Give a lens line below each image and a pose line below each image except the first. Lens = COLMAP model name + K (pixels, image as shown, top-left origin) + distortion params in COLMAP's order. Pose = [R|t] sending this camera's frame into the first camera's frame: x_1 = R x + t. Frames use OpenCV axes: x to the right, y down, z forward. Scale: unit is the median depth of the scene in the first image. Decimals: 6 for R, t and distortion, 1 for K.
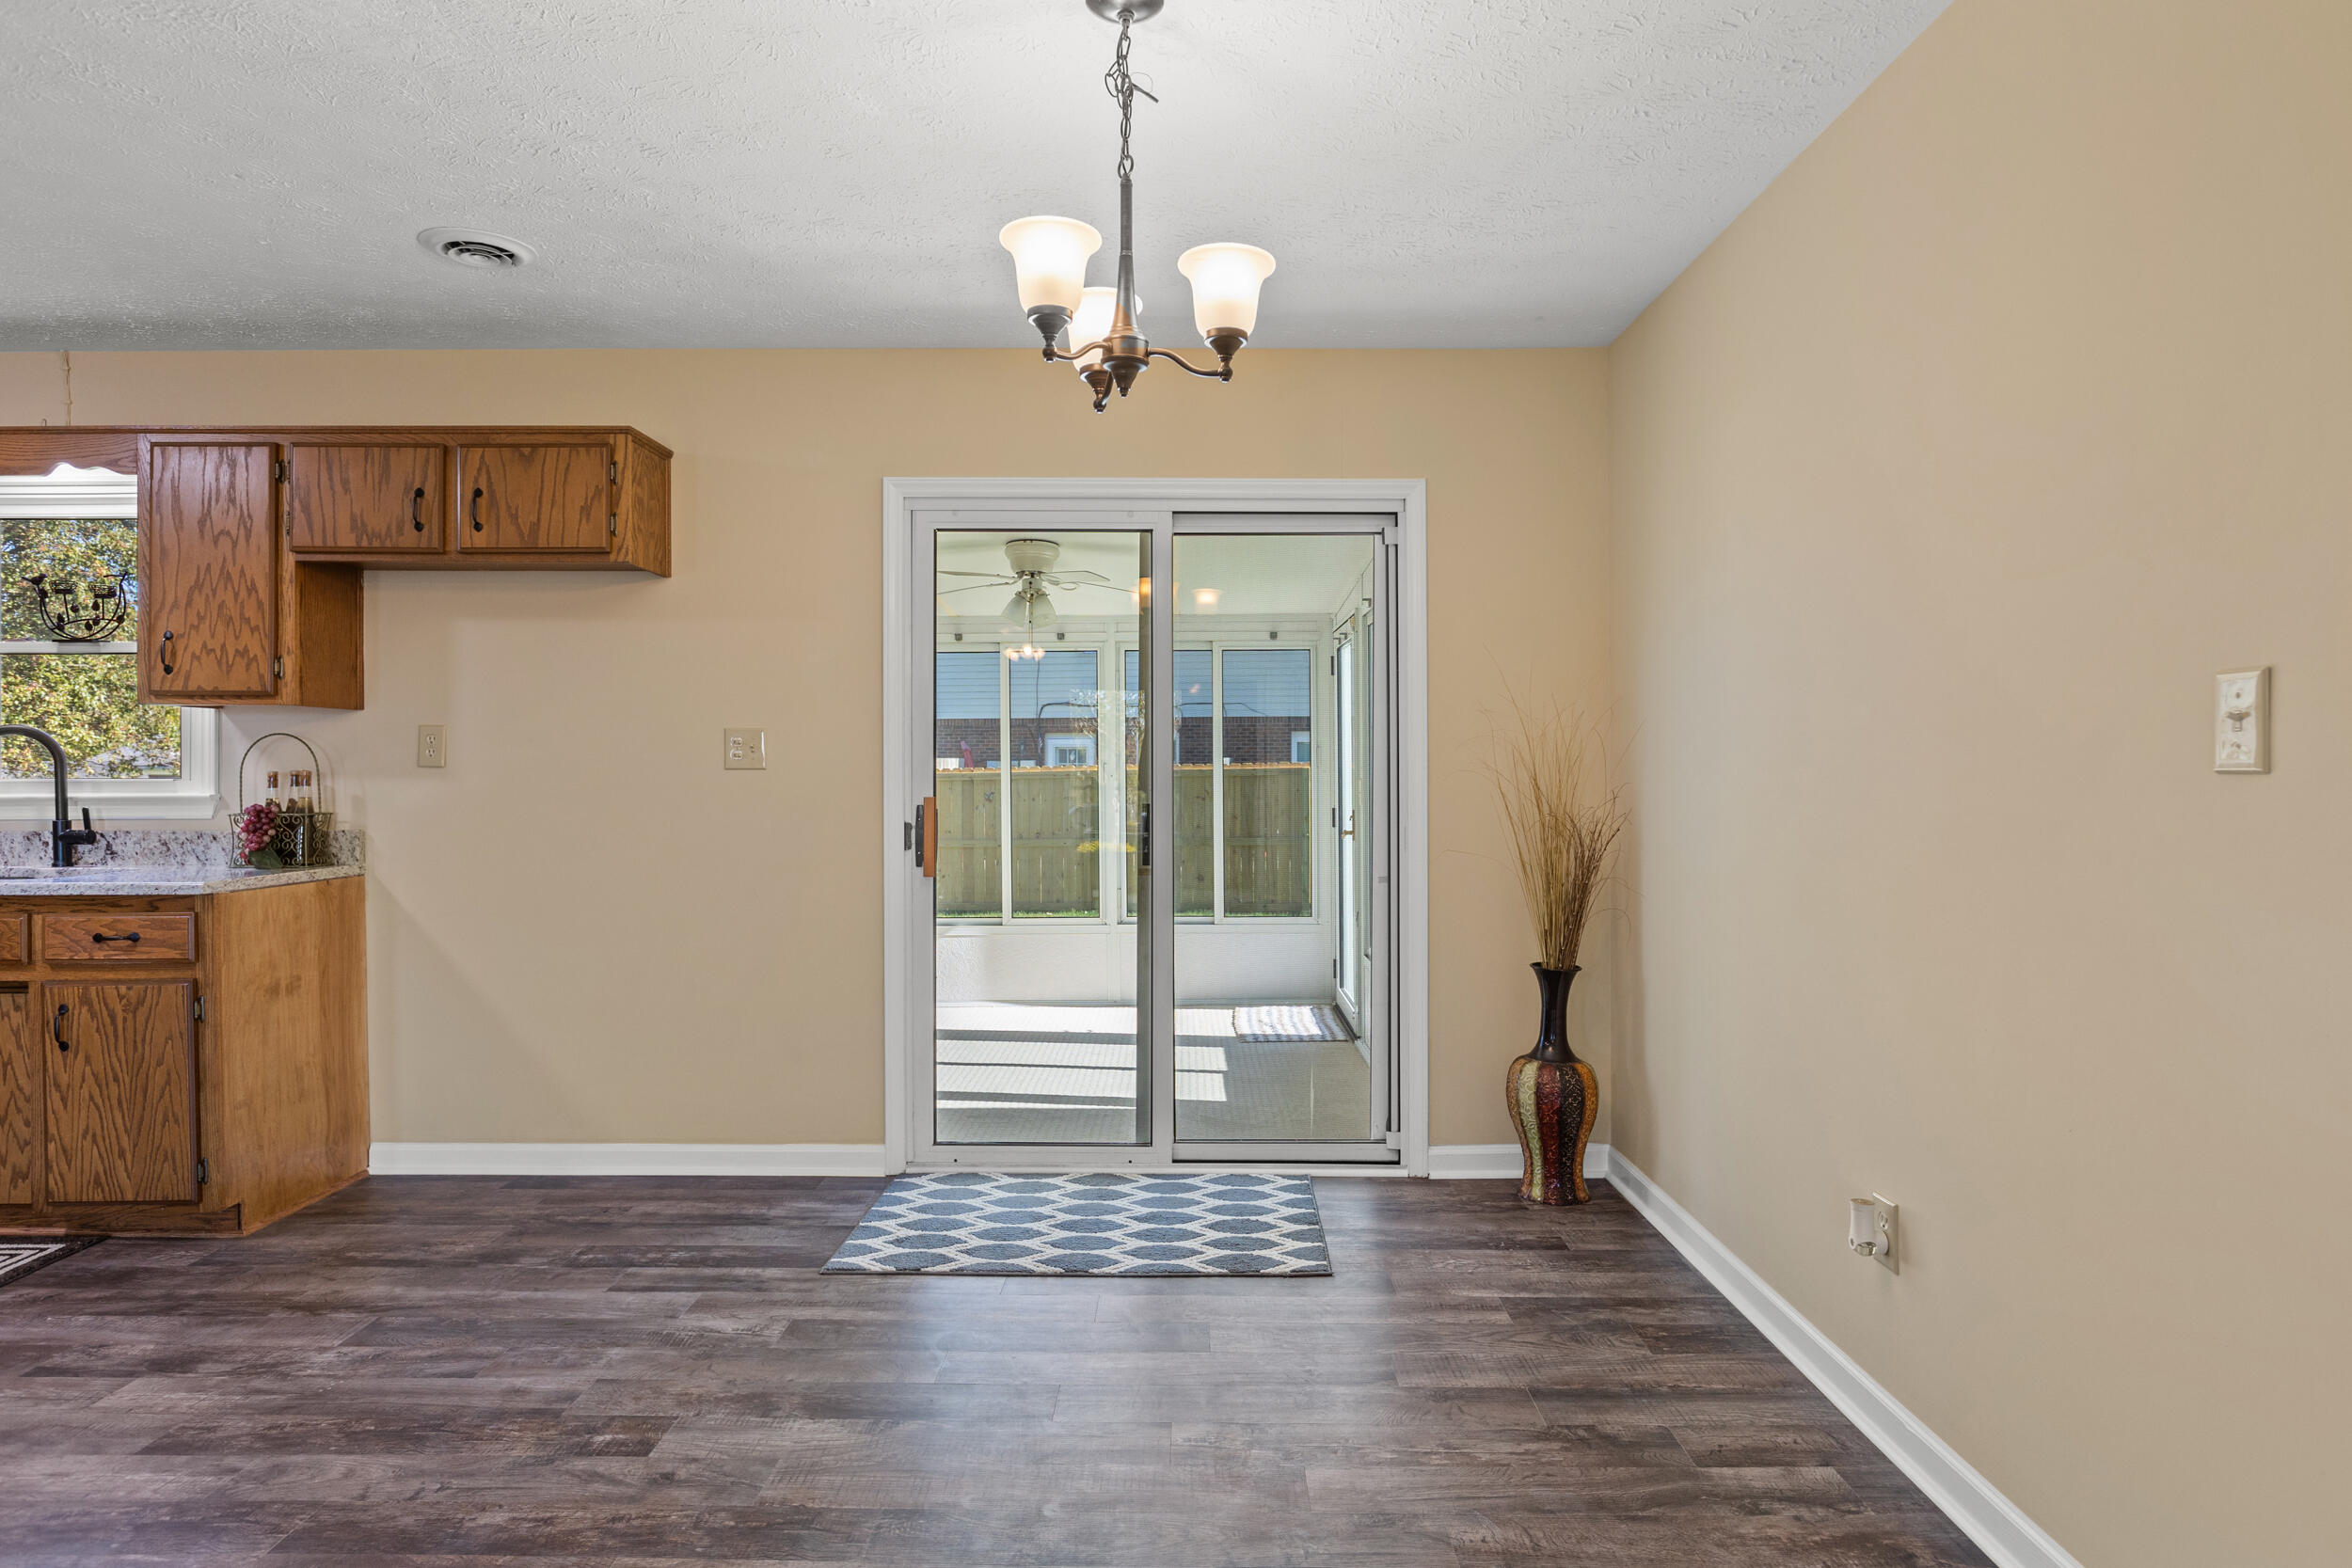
lens RADIAL K [[1353.5, 0, 1179.7], [0, 1353.5, 765.7], [0, 0, 1]] dist [0.008956, -0.006816]
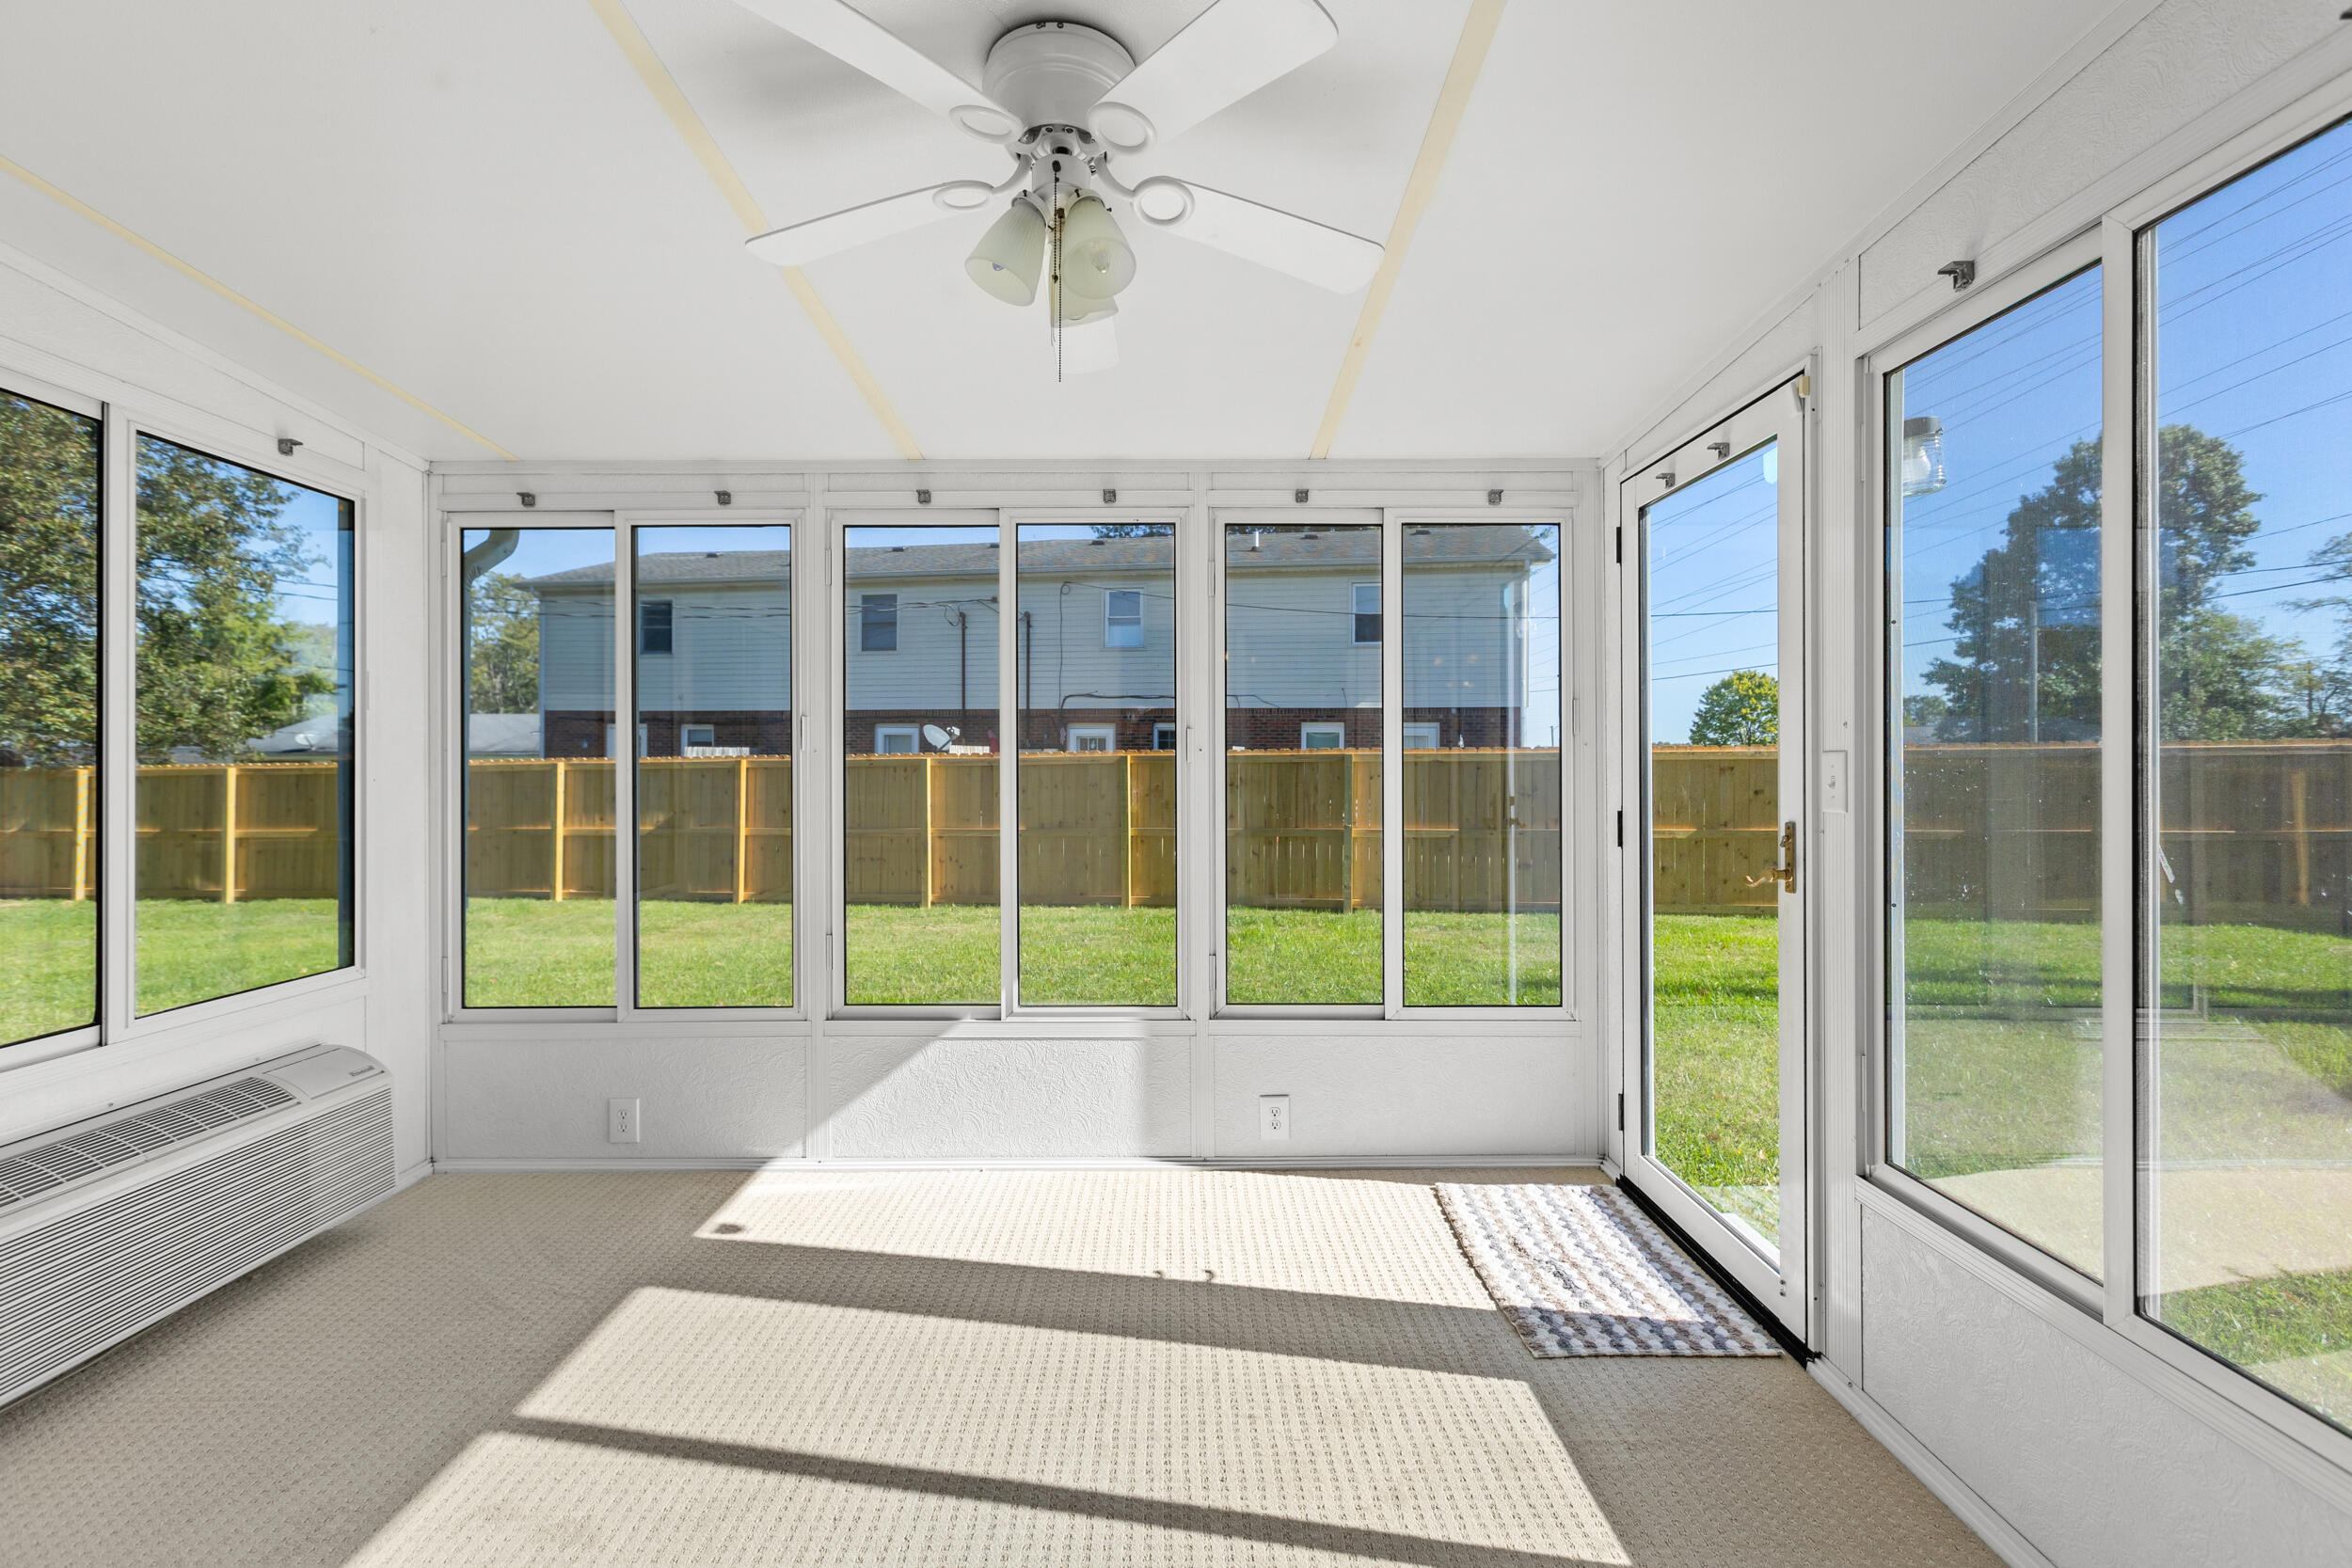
lens RADIAL K [[1061.0, 0, 1192.2], [0, 1061.0, 755.3], [0, 0, 1]] dist [-0.007684, 0.001129]
pose [[0.999767, 0.007496, 0.020236, -0.124530], [-0.007440, 0.999968, -0.002814, 0.023491], [-0.020256, 0.002663, 0.999791, 1.141065]]
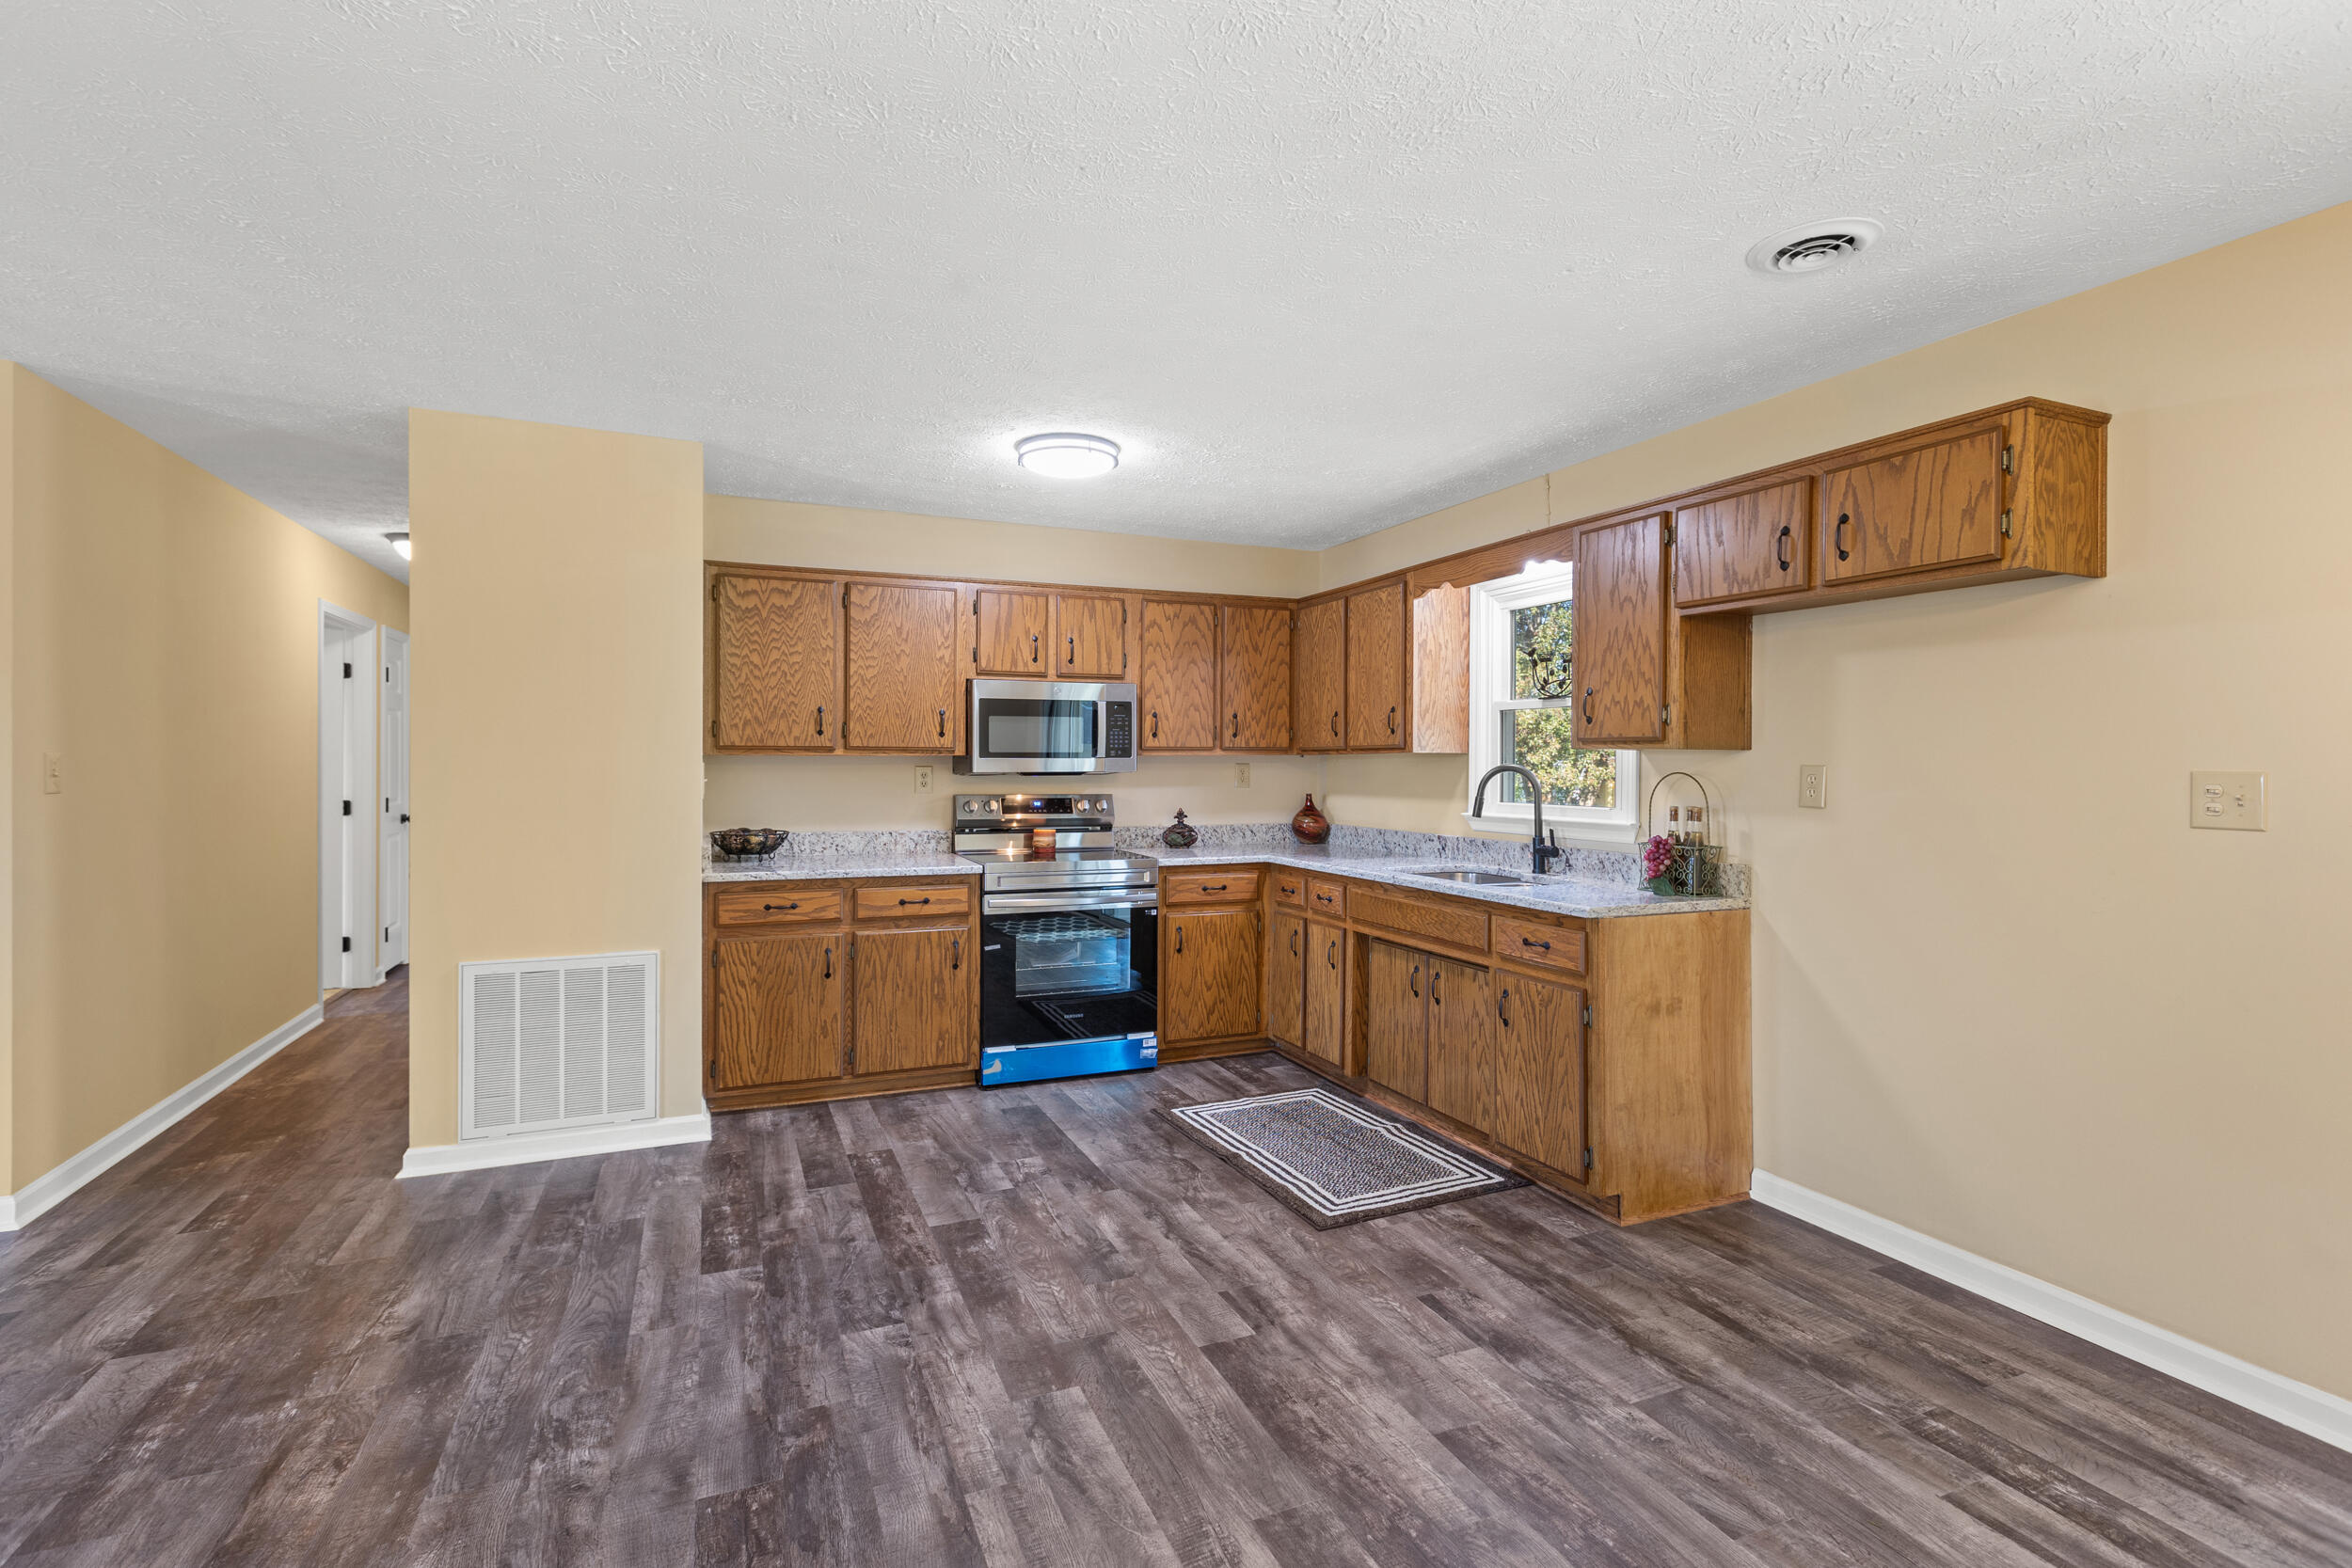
lens RADIAL K [[1061.0, 0, 1167.2], [0, 1061.0, 769.3], [0, 0, 1]] dist [-0.007684, 0.001129]
pose [[0.398316, 0.009129, -0.917203, -0.036405], [-0.004242, 0.999958, 0.008110, -0.033868], [0.917239, 0.000661, 0.398338, 0.286883]]
